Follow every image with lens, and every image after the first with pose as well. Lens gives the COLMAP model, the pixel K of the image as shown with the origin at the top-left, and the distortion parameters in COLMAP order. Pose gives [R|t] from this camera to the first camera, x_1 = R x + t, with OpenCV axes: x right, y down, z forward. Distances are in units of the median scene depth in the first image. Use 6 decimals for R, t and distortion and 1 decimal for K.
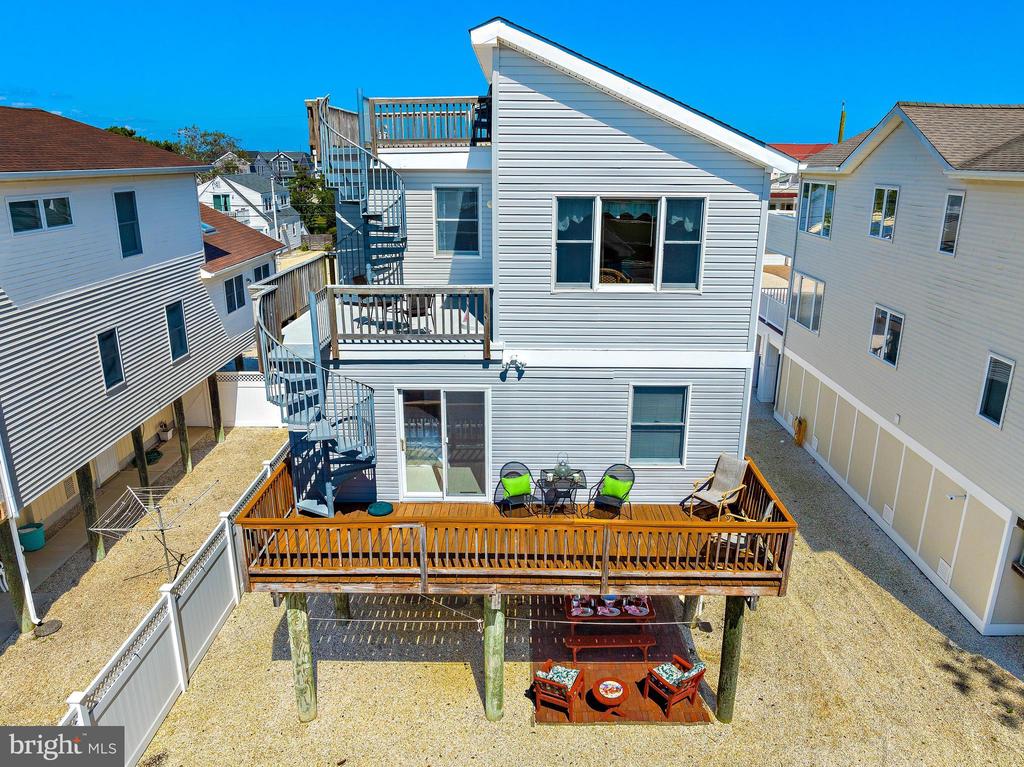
lens RADIAL K [[719.6, 0, 514.4], [0, 719.6, 379.1], [0, 0, 1]] dist [-0.013527, -0.030120]
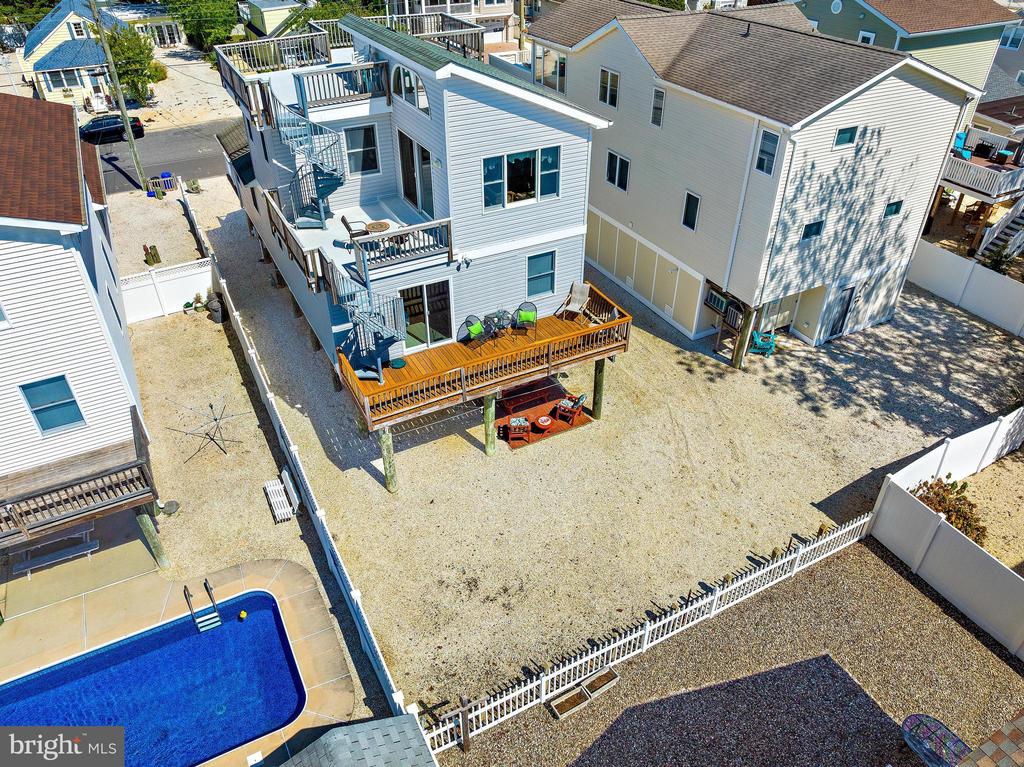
lens RADIAL K [[717.7, 0, 512.0], [0, 717.7, 383.5], [0, 0, 1]] dist [-0.036222, 0.000177]
pose [[0.882853, -0.281103, 0.376233, -0.591308], [0.142975, 0.923937, 0.354822, -0.321160], [-0.447357, -0.259464, 0.855892, -0.519377]]
